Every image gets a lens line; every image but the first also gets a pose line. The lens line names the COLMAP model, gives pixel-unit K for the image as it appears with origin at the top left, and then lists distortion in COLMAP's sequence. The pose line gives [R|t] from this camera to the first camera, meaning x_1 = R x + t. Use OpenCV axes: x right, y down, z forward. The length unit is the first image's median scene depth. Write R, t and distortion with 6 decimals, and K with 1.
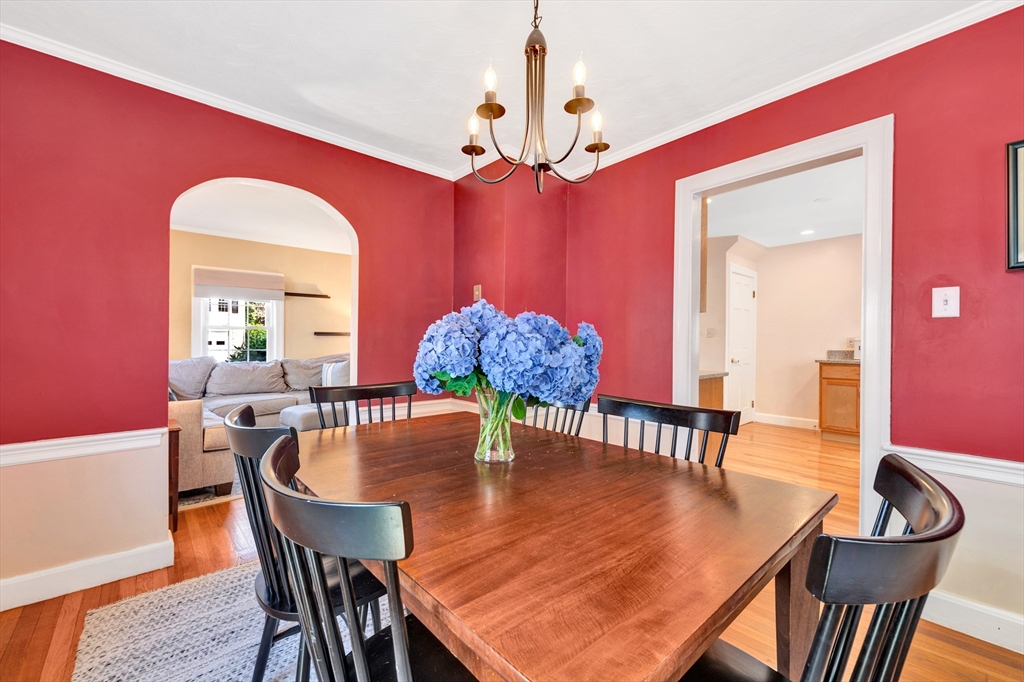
lens RADIAL K [[425.5, 0, 509.7], [0, 425.5, 343.7], [0, 0, 1]] dist [-0.001061, -0.000493]
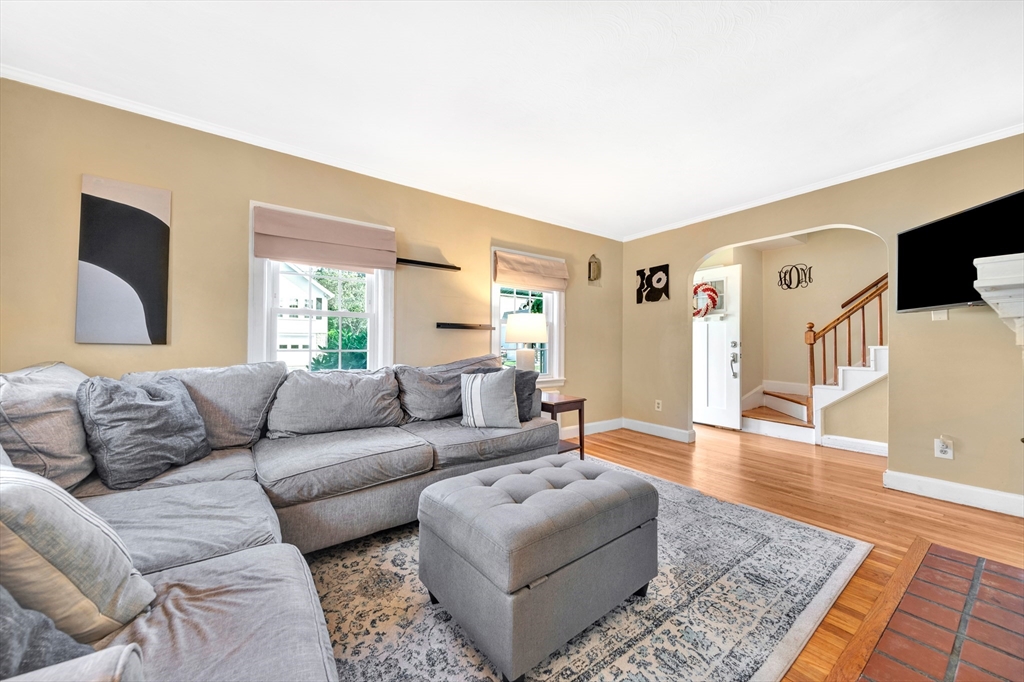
lens RADIAL K [[367.0, 0, 509.7], [0, 367.0, 340.5], [0, 0, 1]] dist [0.002925, 0.000184]
pose [[0.997671, 0.004331, -0.068077, -0.342742], [-0.006119, 0.999641, -0.026086, 0.013417], [0.067940, 0.026442, 0.997339, 0.503278]]
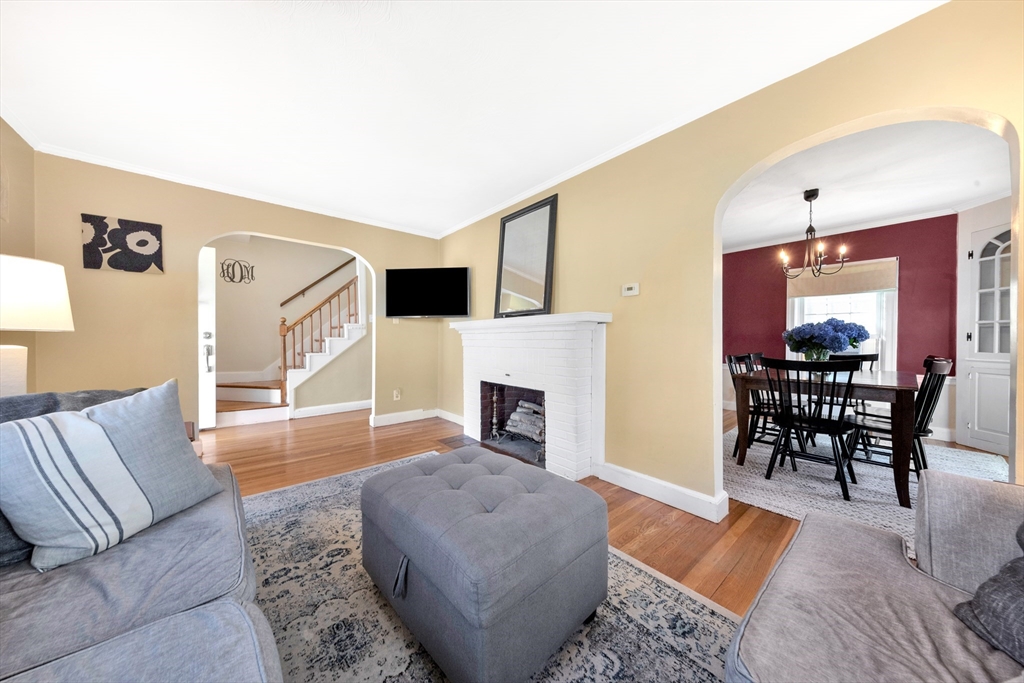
lens RADIAL K [[330.2, 0, 505.0], [0, 330.2, 341.8], [0, 0, 1]] dist [0.000857, -0.000014]
pose [[-0.008627, -0.006666, 0.999941, -0.590452], [0.007243, 0.999951, 0.006729, 0.010342], [-0.999937, 0.007301, -0.008579, 0.783583]]
